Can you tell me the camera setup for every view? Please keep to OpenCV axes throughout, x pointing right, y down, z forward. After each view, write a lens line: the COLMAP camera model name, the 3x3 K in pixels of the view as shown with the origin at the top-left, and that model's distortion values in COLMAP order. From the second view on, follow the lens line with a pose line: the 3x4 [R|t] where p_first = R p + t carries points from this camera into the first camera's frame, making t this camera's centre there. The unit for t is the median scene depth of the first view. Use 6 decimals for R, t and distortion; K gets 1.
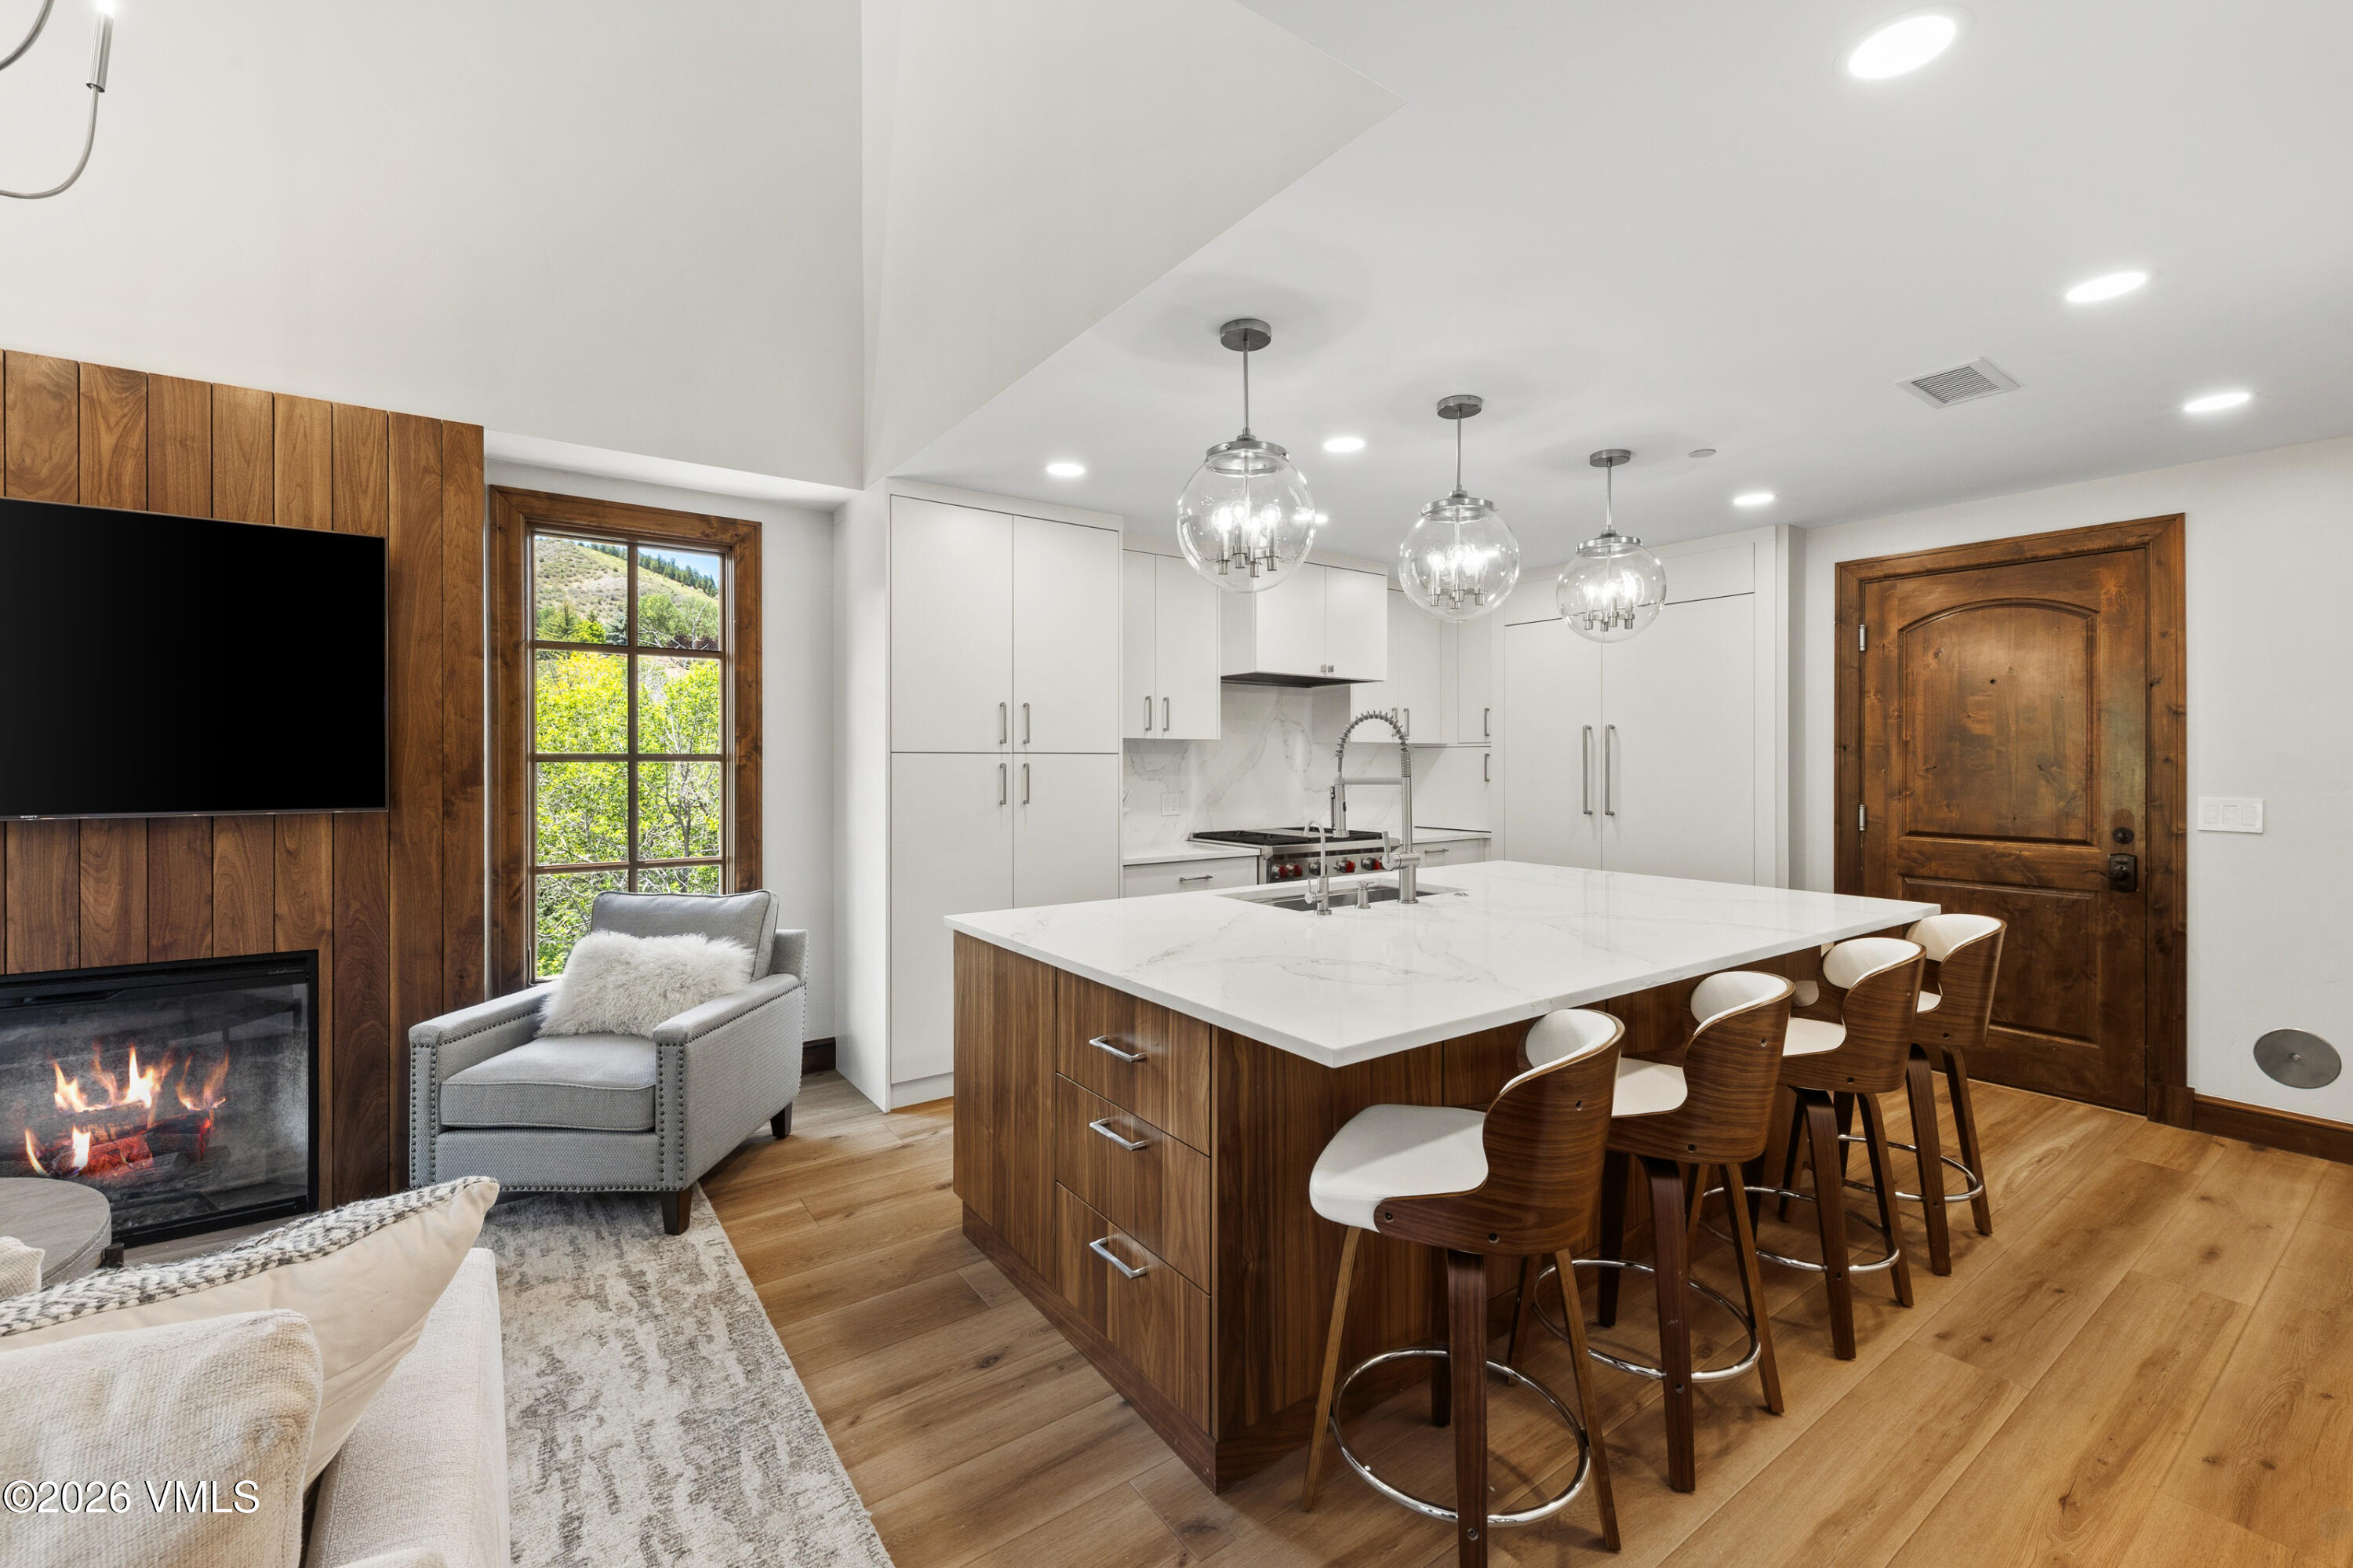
lens RADIAL K [[978.5, 0, 1180.8], [0, 978.5, 755.6], [0, 0, 1]] dist [0.009296, -0.003601]
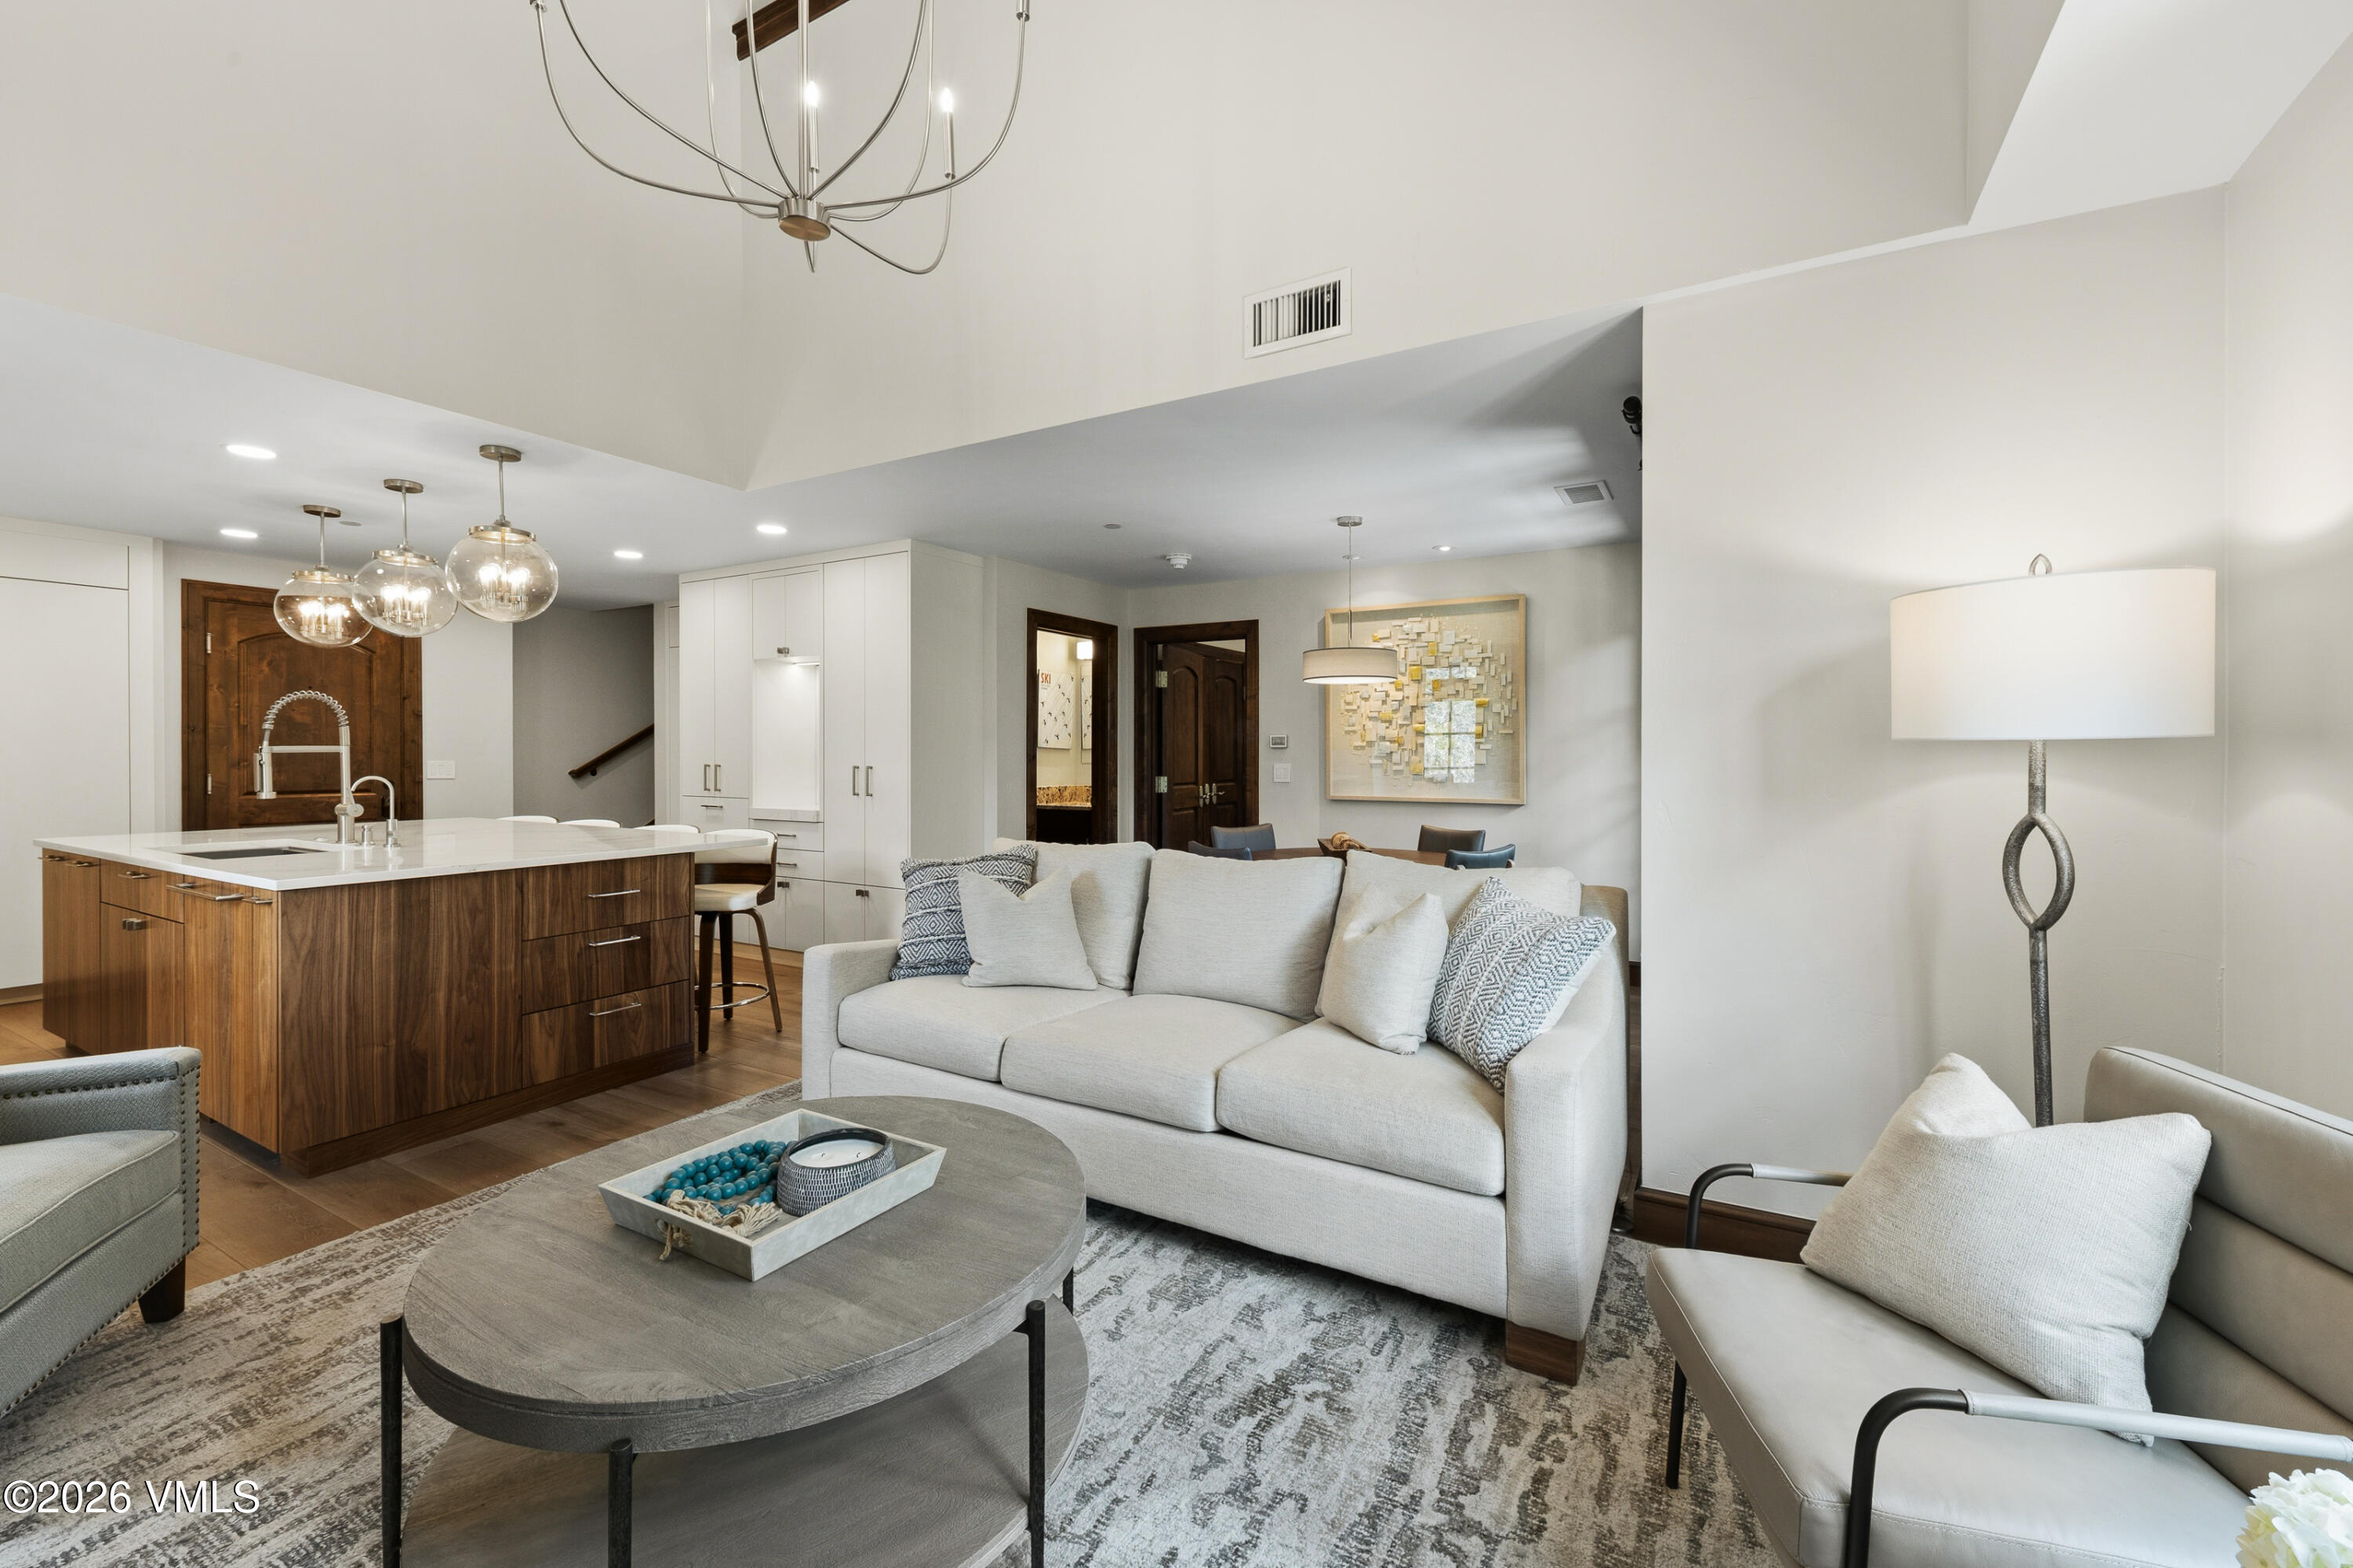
lens RADIAL K [[938.6, 0, 1205.2], [0, 938.6, 763.4], [0, 0, 1]] dist [0.006152, -0.001712]
pose [[-0.434121, -0.009391, 0.900806, -1.447554], [-0.001051, 0.999950, 0.009918, 0.033734], [-0.900854, 0.003359, -0.434109, 0.543186]]
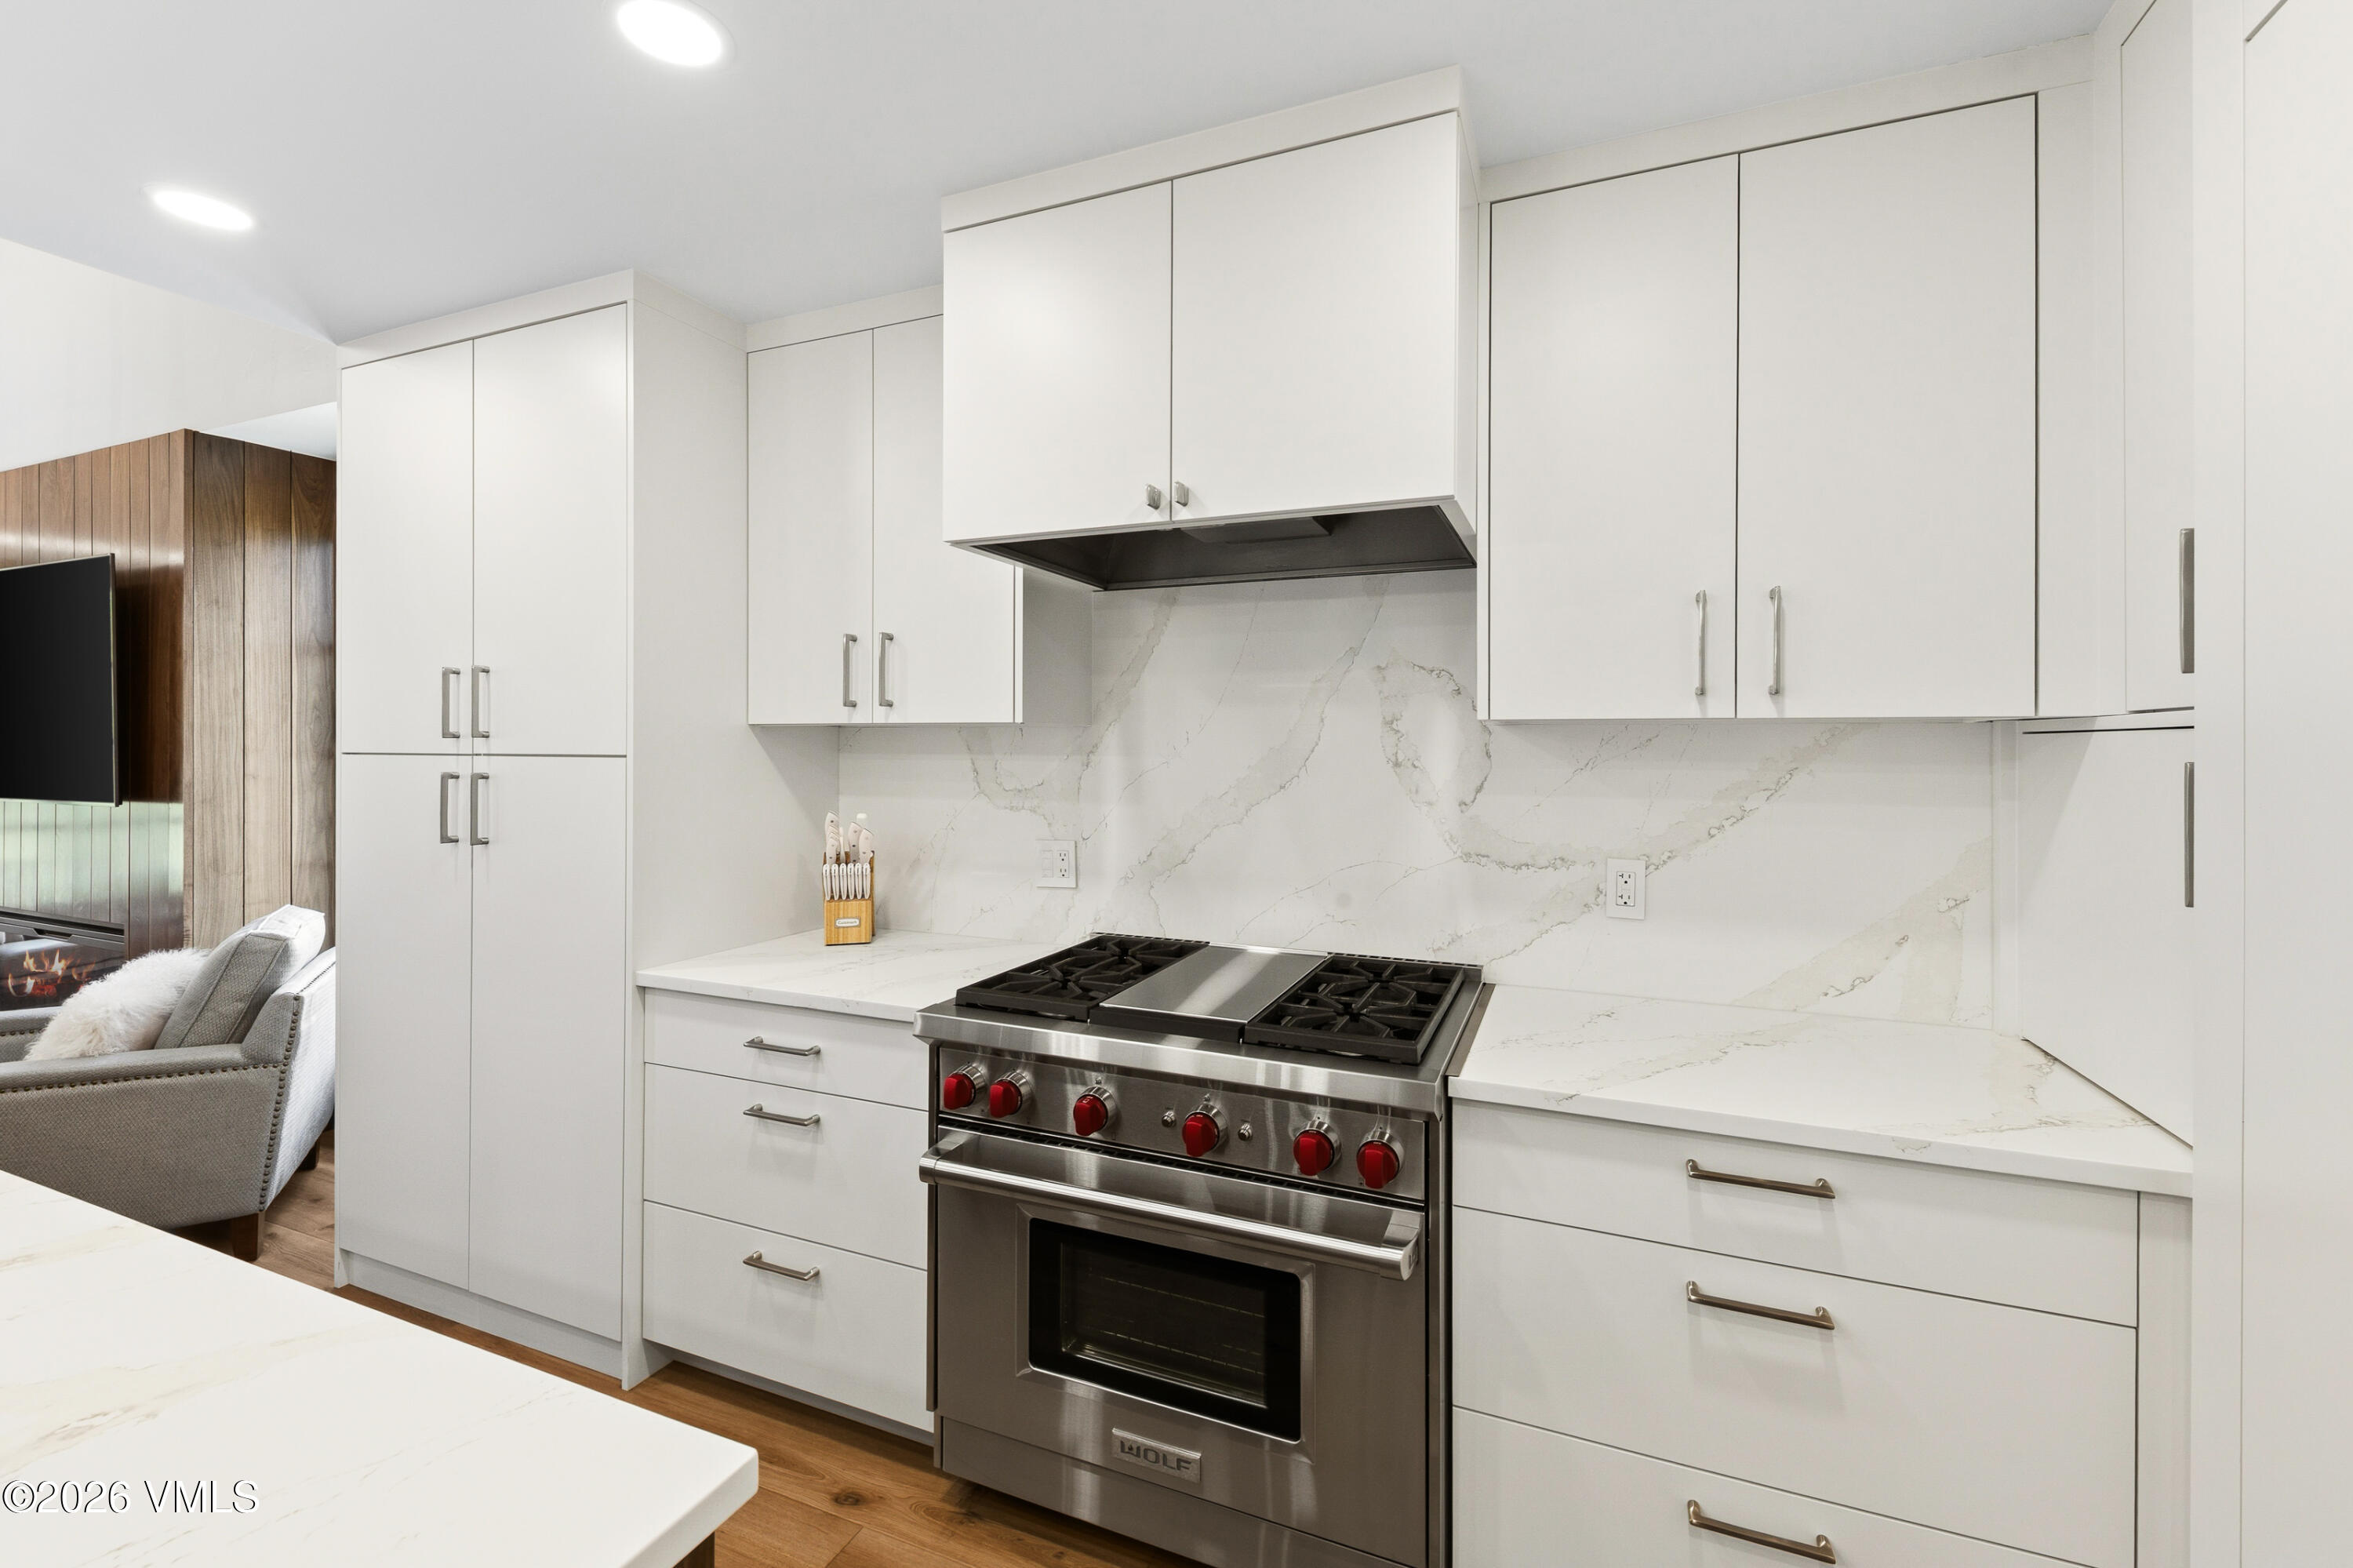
lens RADIAL K [[978.5, 0, 1186.1], [0, 978.5, 743.8], [0, 0, 1]] dist [0.009296, -0.003601]
pose [[0.532512, -0.002328, -0.846419, 0.736095], [-0.002155, 0.999989, -0.004105, -0.010051], [0.846420, 0.004010, 0.532501, 1.428749]]
